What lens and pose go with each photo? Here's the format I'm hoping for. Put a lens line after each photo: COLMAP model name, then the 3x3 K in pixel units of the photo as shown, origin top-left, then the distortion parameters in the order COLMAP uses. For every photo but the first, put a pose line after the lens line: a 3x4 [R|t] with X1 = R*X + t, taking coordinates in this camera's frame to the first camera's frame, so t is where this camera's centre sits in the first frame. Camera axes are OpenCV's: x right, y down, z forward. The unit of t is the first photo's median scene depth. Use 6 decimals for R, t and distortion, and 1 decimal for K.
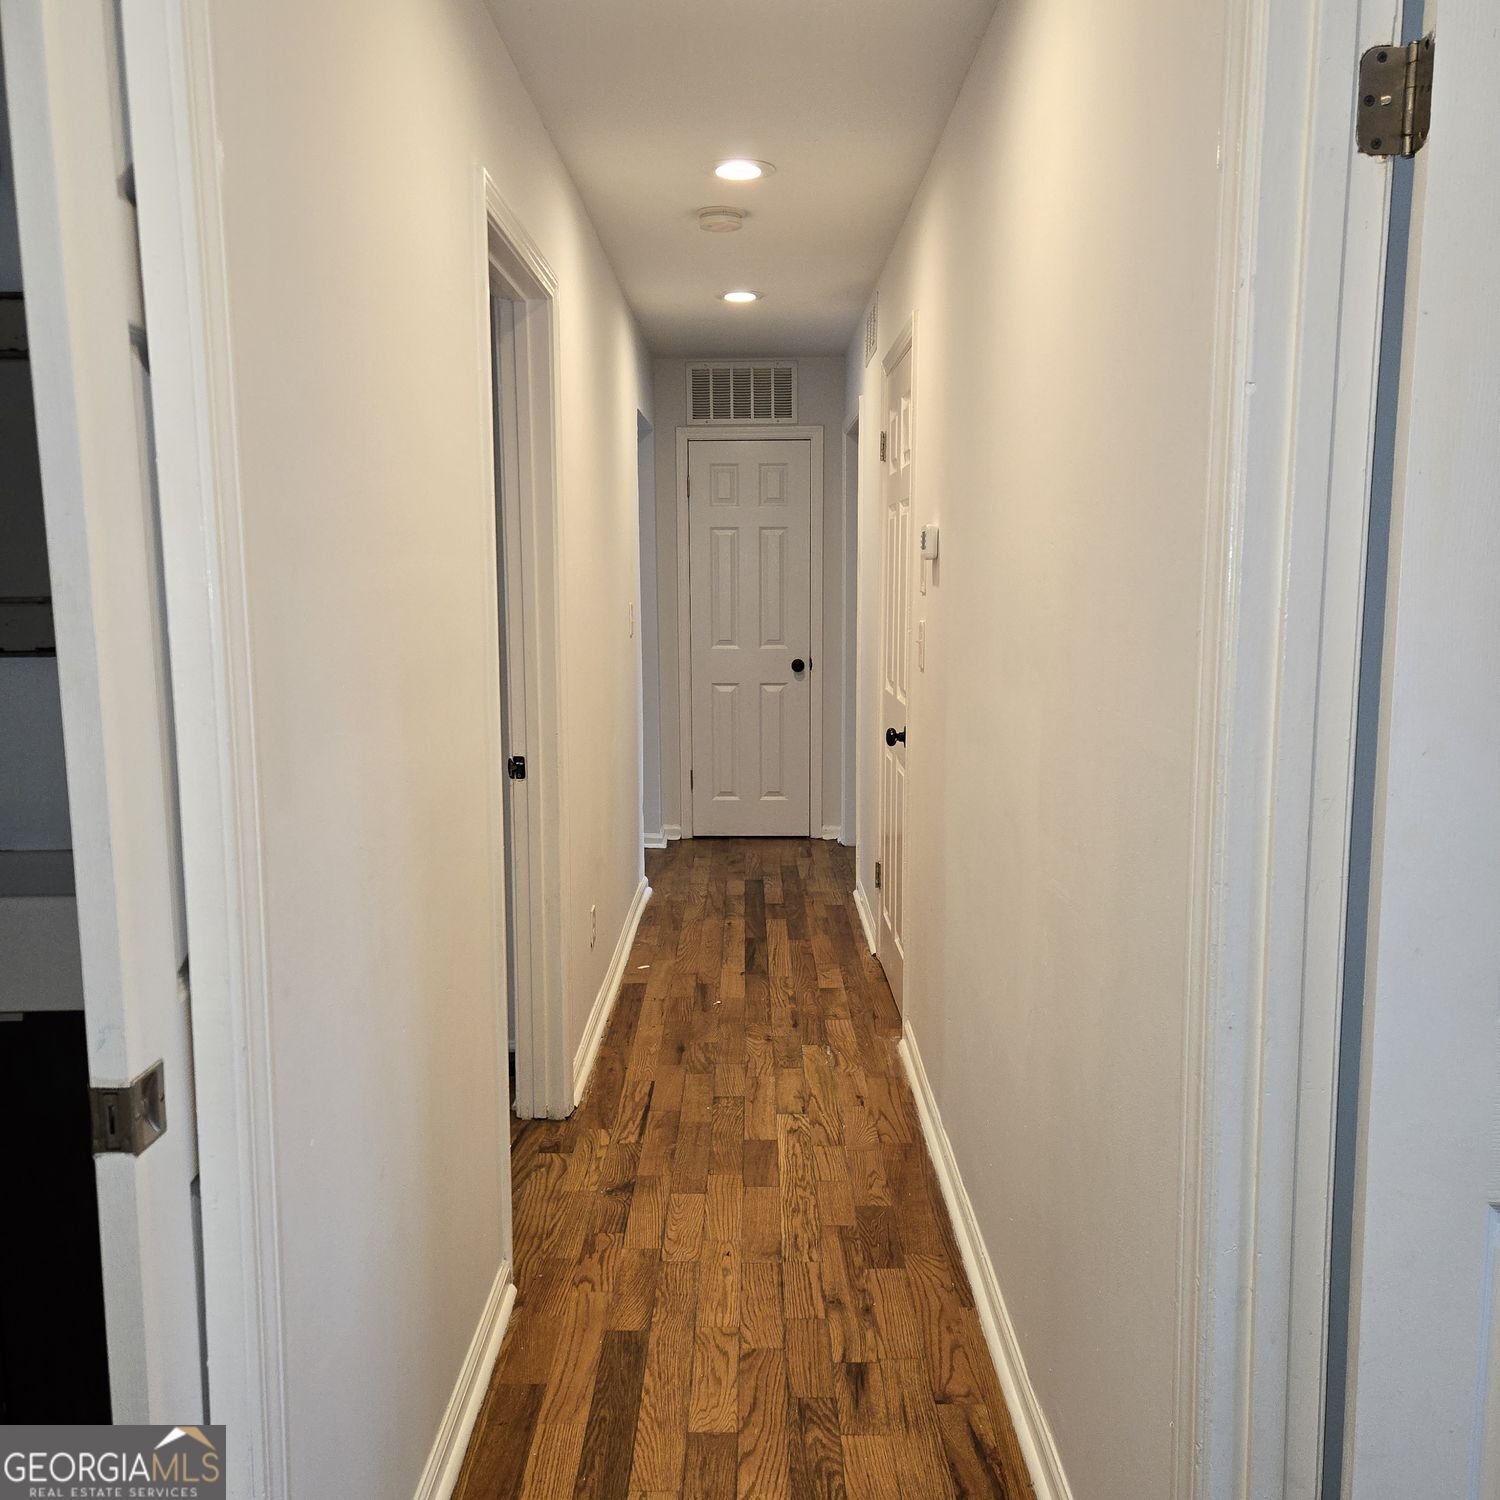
lens RADIAL K [[1325.3, 0, 750.8], [0, 1325.3, 749.5], [0, 0, 1]] dist [0.076362, -0.061503]
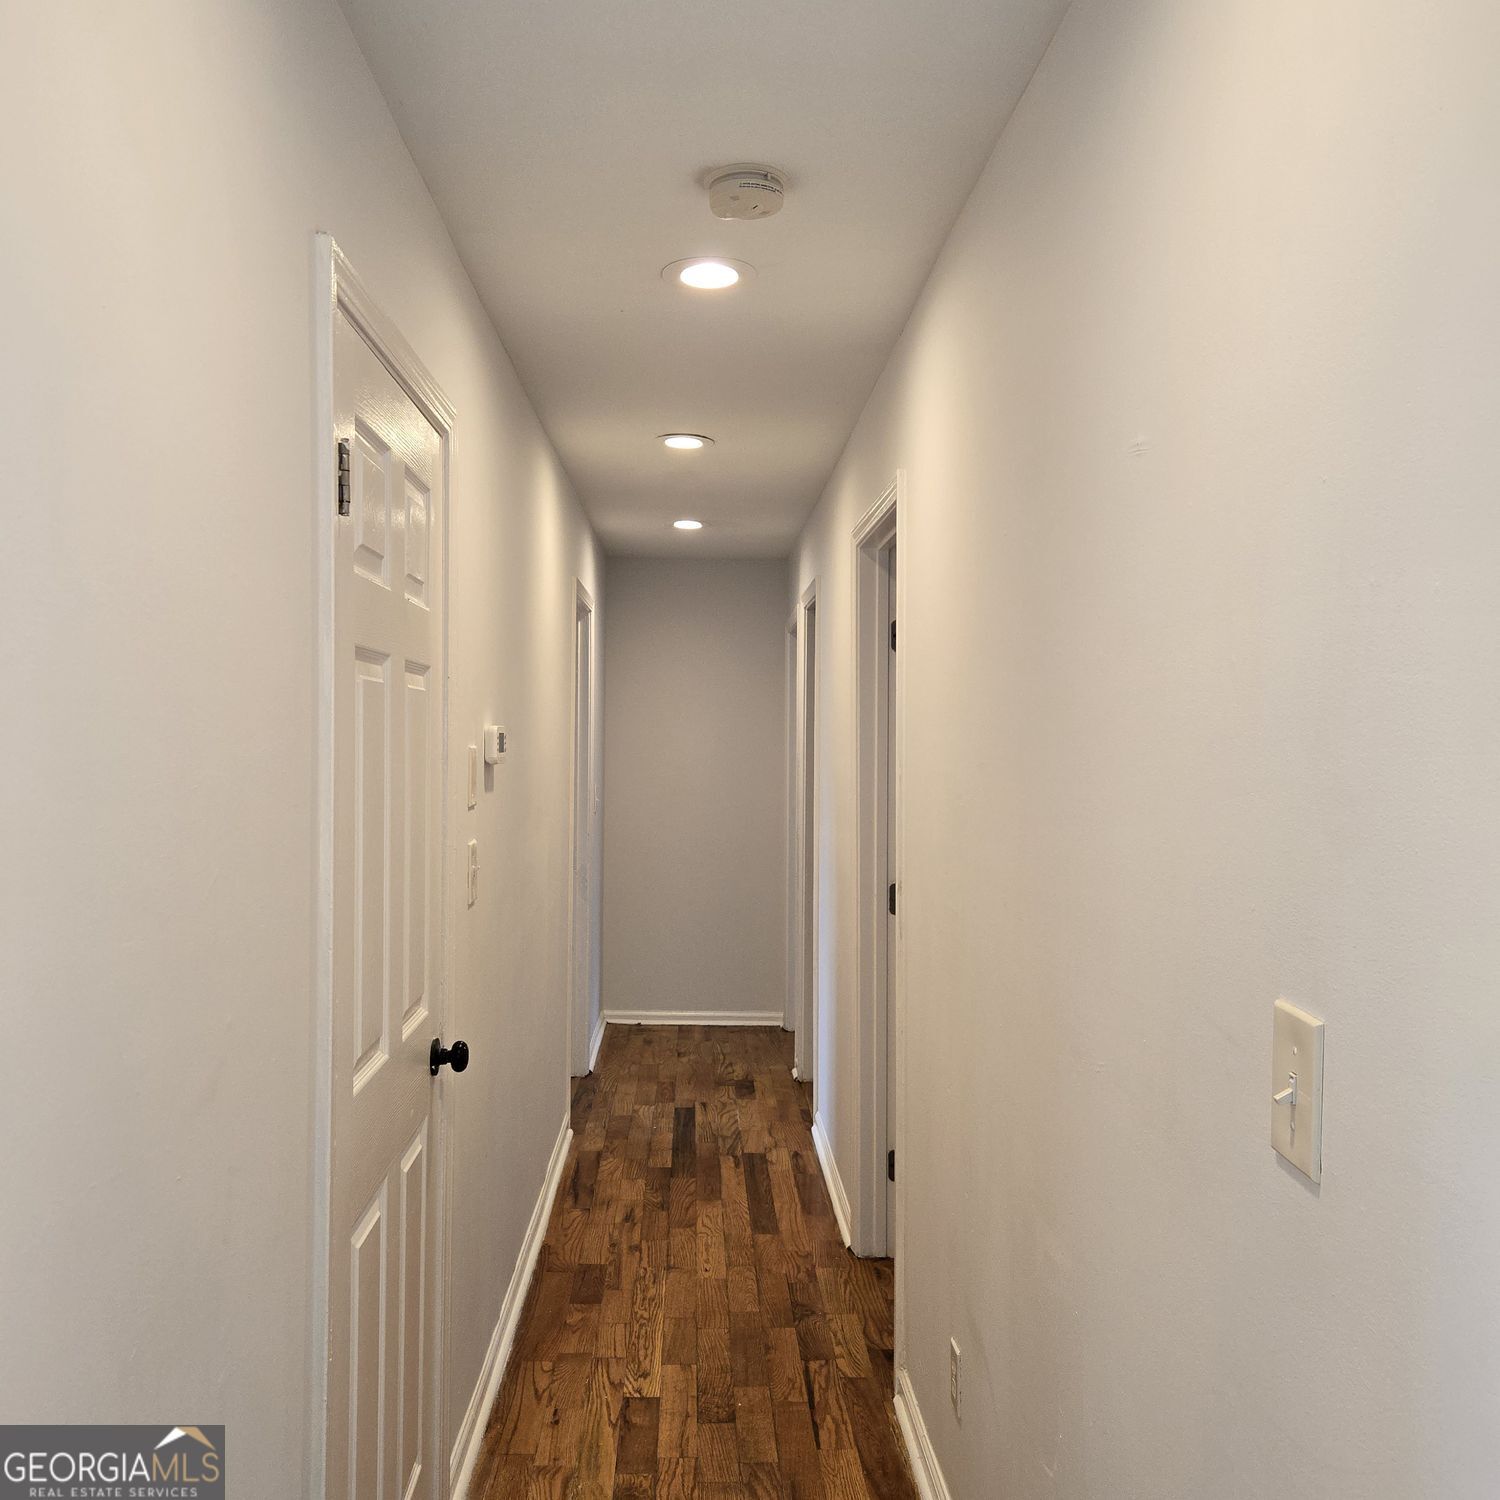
lens RADIAL K [[1325.3, 0, 749.9], [0, 1325.3, 749.6], [0, 0, 1]] dist [0.076362, -0.061503]
pose [[-0.998896, -0.002672, -0.046897, 0.003326], [-0.009197, 0.990184, 0.139469, -0.304467], [0.046064, 0.139747, -0.989115, 2.067488]]
